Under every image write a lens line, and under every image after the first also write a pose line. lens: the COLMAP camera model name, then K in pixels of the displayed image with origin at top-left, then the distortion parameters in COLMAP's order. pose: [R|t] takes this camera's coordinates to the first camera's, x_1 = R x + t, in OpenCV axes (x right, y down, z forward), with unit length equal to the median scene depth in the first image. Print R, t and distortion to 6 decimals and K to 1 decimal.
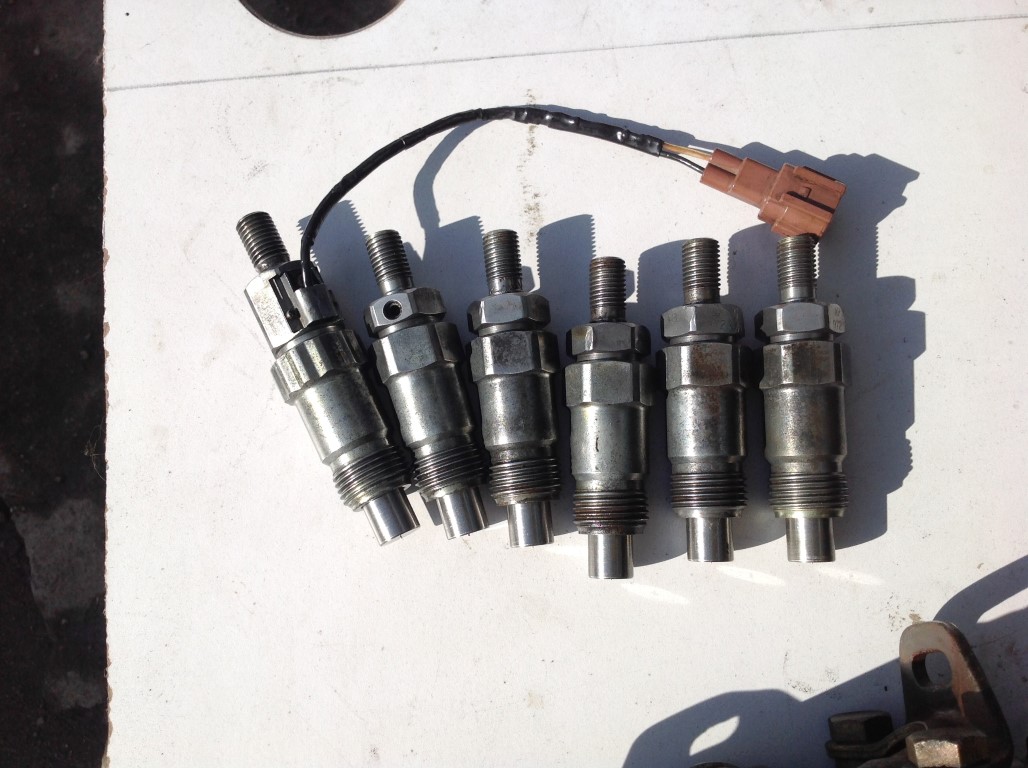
lens RADIAL K [[1015.7, 0, 493.5], [0, 1015.7, 382.5], [0, 0, 1]] dist [0.008745, 0.000000]
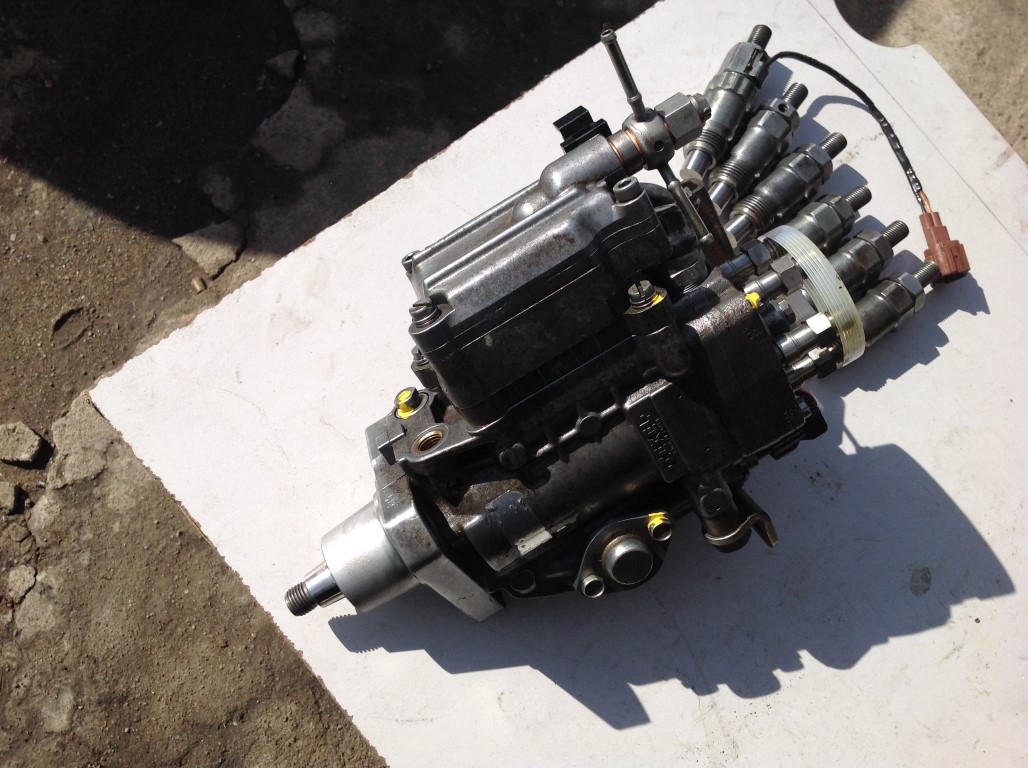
lens RADIAL K [[1015.7, 0, 515.0], [0, 1015.7, 388.2], [0, 0, 1]] dist [0.008745, 0.000000]
pose [[0.579062, 0.815231, -0.009220, 0.050902], [-0.799388, 0.565514, -0.202913, 0.962939], [-0.160207, 0.124869, 0.979153, -0.666662]]
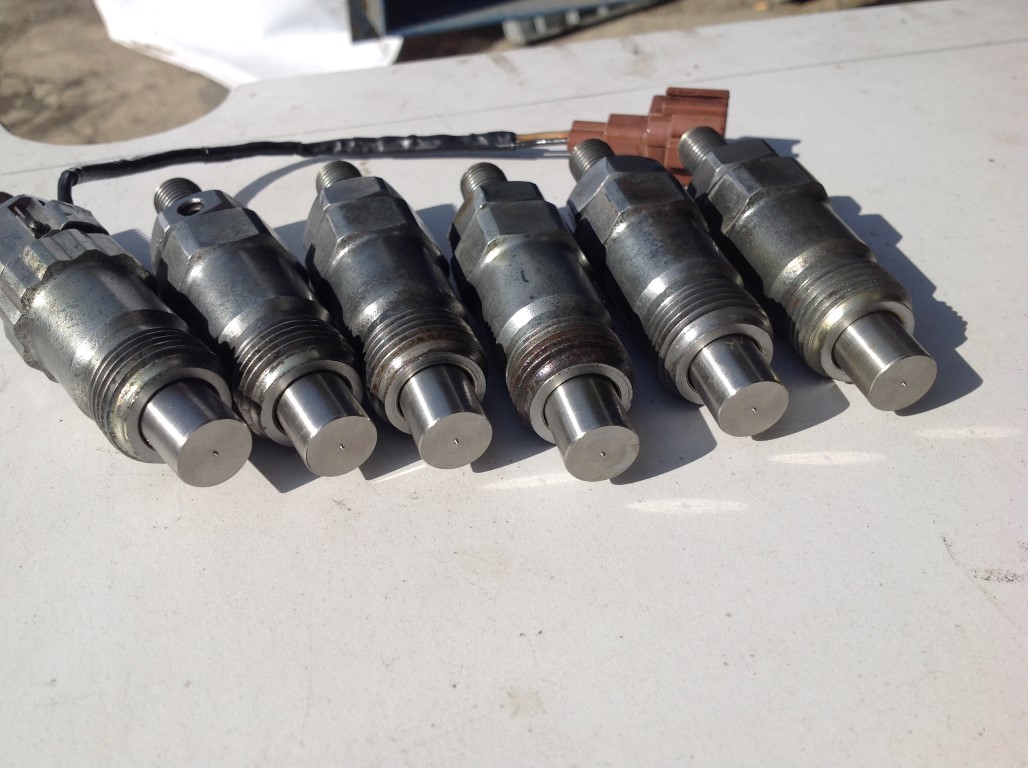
lens RADIAL K [[1015.7, 0, 518.3], [0, 1015.7, 436.1], [0, 0, 1]] dist [0.008745, 0.000000]
pose [[0.969128, -0.119428, 0.215703, -0.048551], [0.234494, 0.716762, -0.656707, 0.529471], [-0.076179, 0.687015, 0.722639, 0.572299]]
